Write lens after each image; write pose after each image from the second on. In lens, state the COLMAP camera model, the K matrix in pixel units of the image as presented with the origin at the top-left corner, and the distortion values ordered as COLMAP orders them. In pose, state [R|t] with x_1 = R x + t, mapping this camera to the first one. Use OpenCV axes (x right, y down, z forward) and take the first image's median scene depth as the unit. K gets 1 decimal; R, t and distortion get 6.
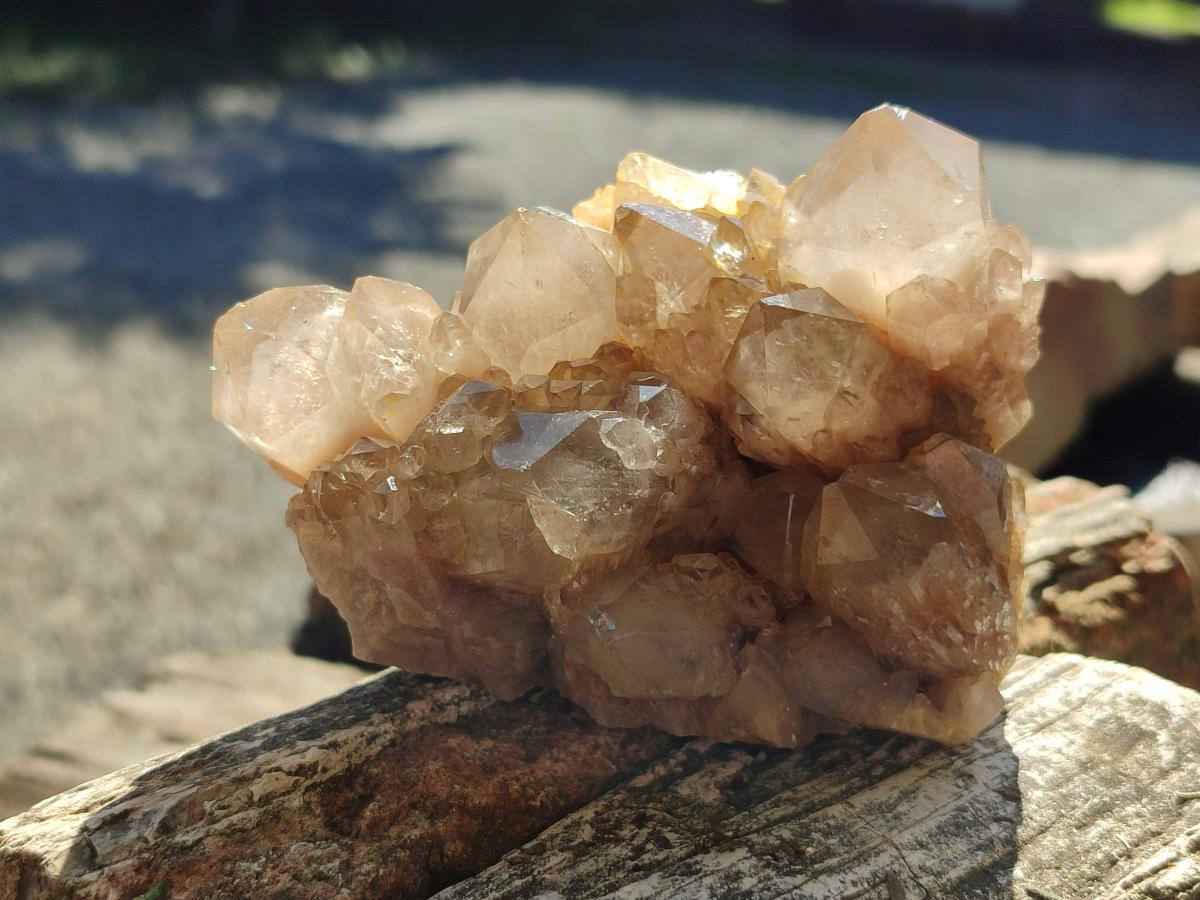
lens RADIAL K [[1877.0, 0, 600.0], [0, 1877.0, 450.0], [0, 0, 1]] dist [0.354775, -2.539741]
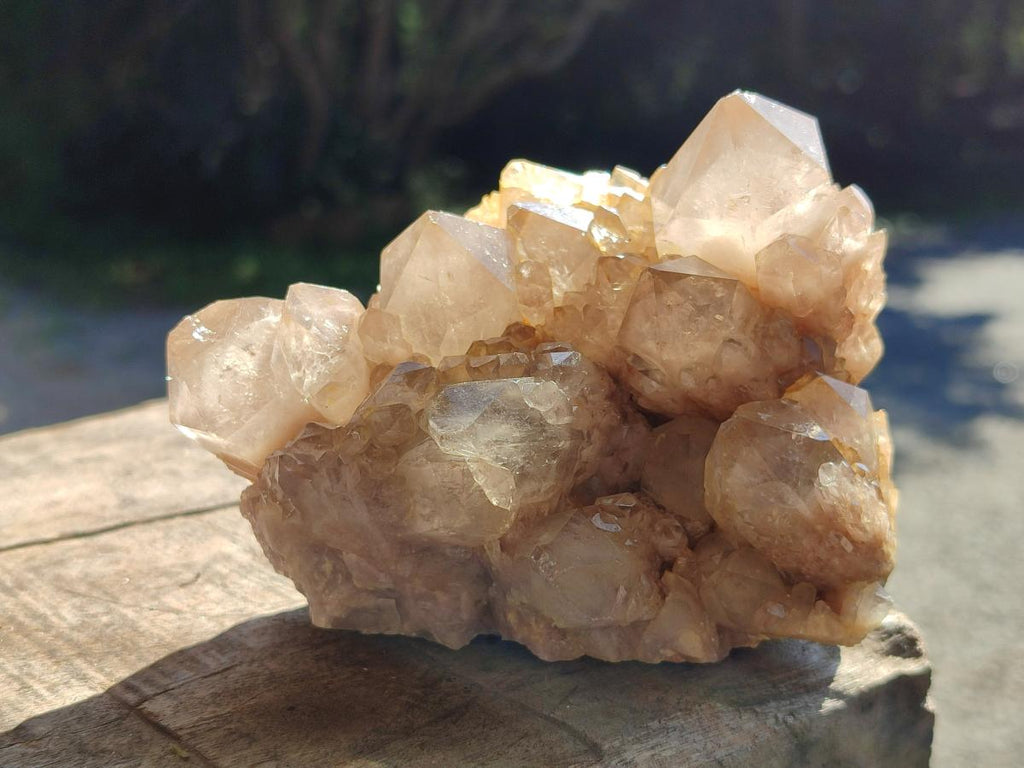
lens RADIAL K [[1601.7, 0, 512.0], [0, 1601.7, 384.0], [0, 0, 1]] dist [0.354775, -2.539741]
pose [[0.993023, -0.097479, 0.066354, -0.066834], [0.102028, 0.992384, -0.069025, 0.048162], [-0.059120, 0.075313, 0.995406, 0.035588]]
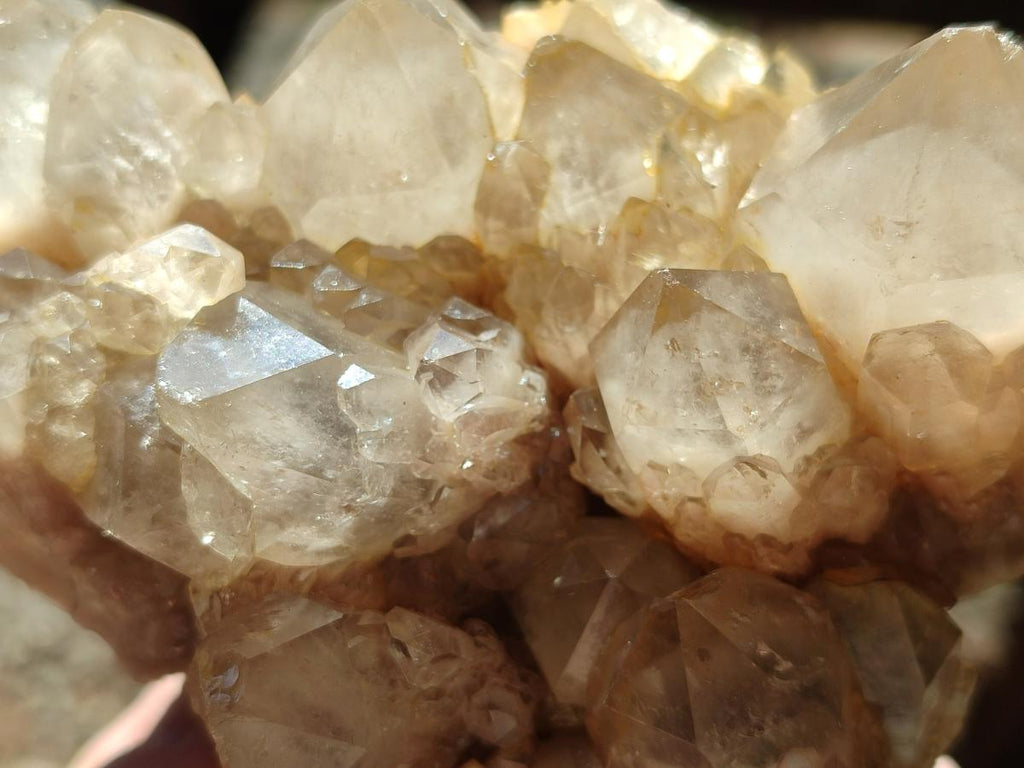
lens RADIAL K [[1601.7, 0, 512.0], [0, 1601.7, 384.0], [0, 0, 1]] dist [0.354775, -2.539741]
pose [[0.930482, 0.353220, -0.097155, 0.098645], [-0.338213, 0.930192, 0.142671, -0.098759], [0.140768, -0.099894, 0.984990, 0.474384]]
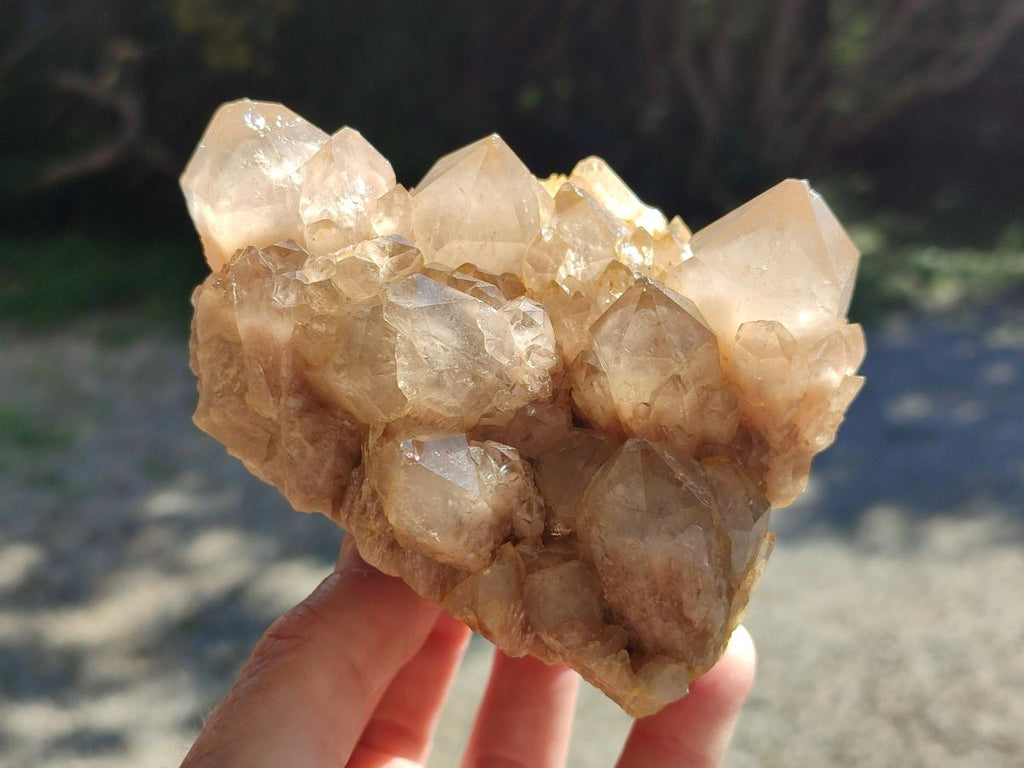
lens RADIAL K [[1601.7, 0, 512.0], [0, 1601.7, 384.0], [0, 0, 1]] dist [0.354775, -2.539741]
pose [[0.899317, 0.437287, -0.002993, 0.039891], [-0.430648, 0.884433, -0.179778, 0.192737], [-0.075968, 0.162966, 0.983703, 0.015945]]
